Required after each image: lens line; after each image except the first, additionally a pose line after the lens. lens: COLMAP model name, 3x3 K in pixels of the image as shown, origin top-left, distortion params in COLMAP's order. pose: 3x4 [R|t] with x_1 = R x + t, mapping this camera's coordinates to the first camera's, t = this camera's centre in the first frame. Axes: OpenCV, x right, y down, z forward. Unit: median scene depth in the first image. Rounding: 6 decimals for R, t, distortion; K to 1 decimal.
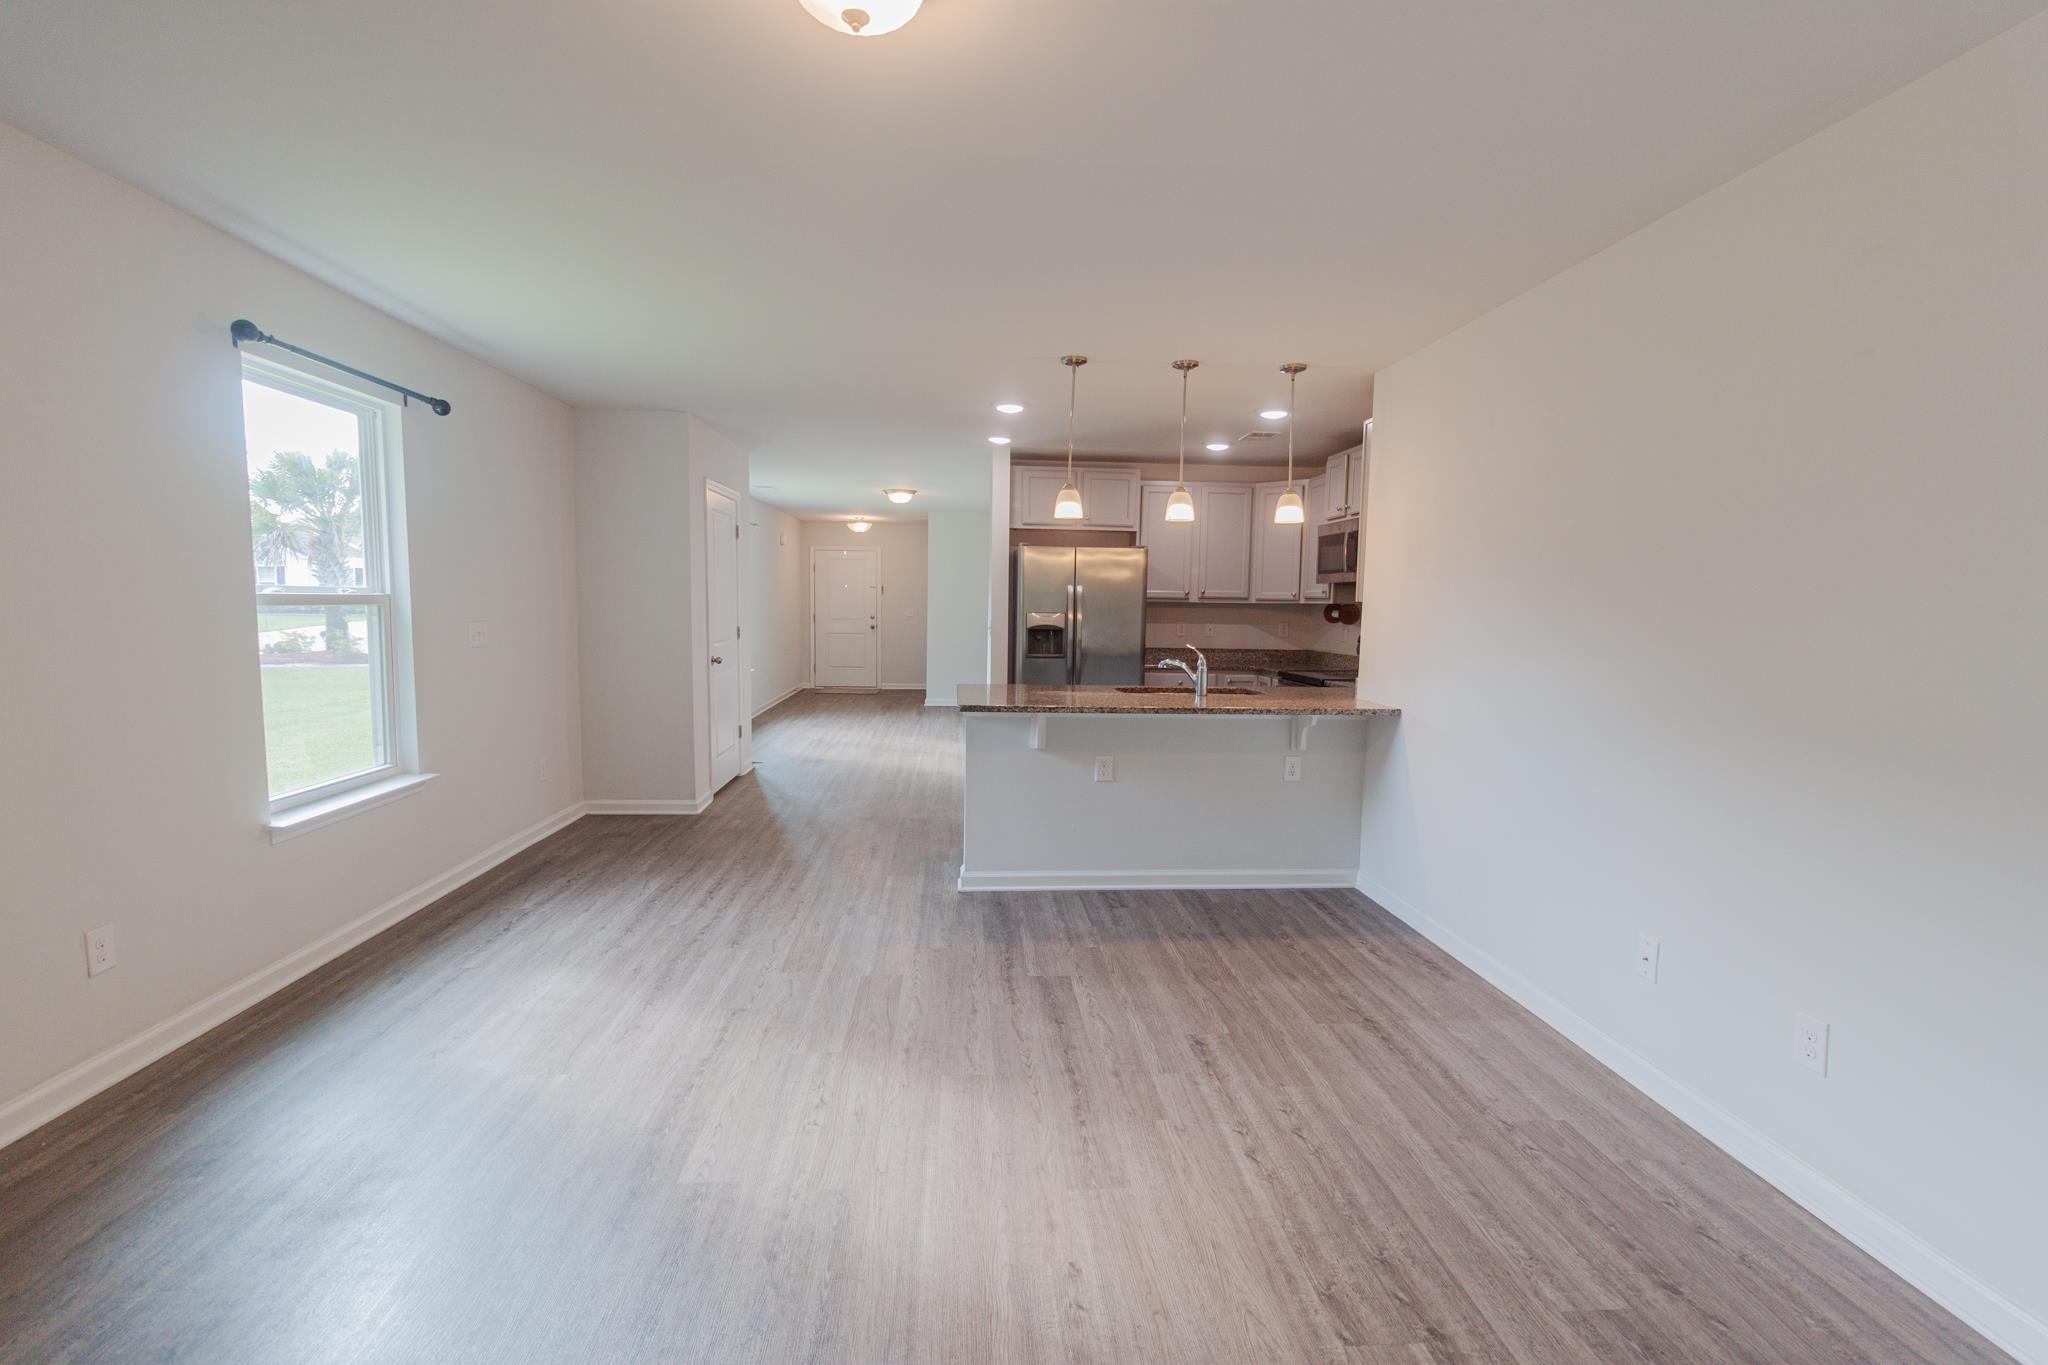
lens RADIAL K [[1003.1, 0, 1036.6], [0, 1003.1, 688.7], [0, 0, 1]] dist [0.001938, 0.000802]
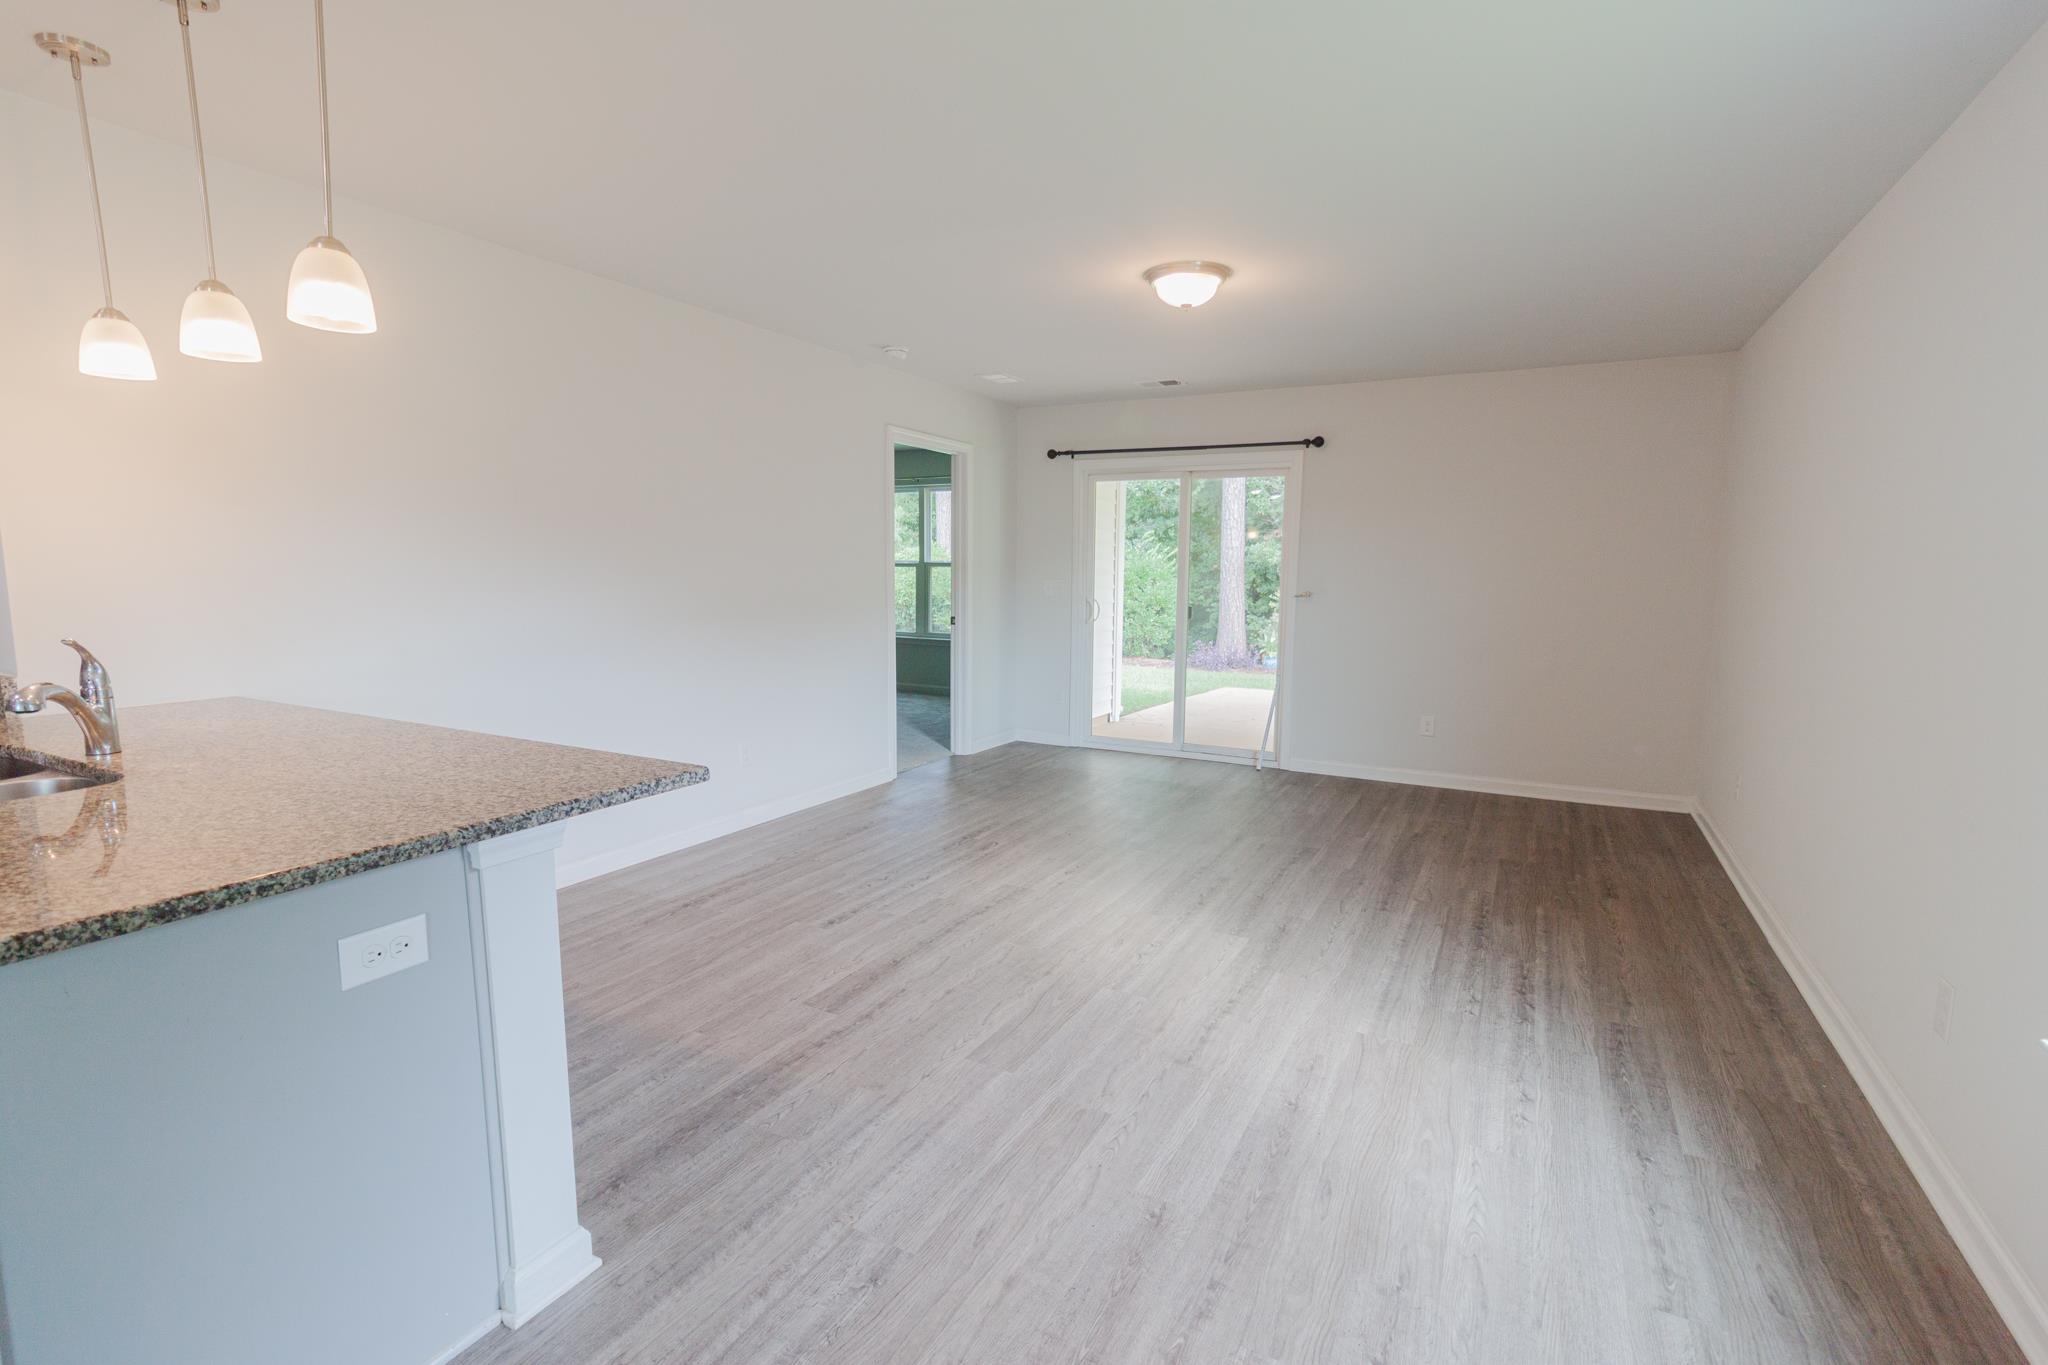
lens RADIAL K [[950.4, 0, 1016.3], [0, 950.4, 684.9], [0, 0, 1]] dist [0.002673, 0.000377]
pose [[-0.843847, -0.091330, 0.528754, -0.565262], [0.024443, 0.977843, 0.207909, -0.147488], [-0.536027, 0.188368, -0.822917, 1.655505]]
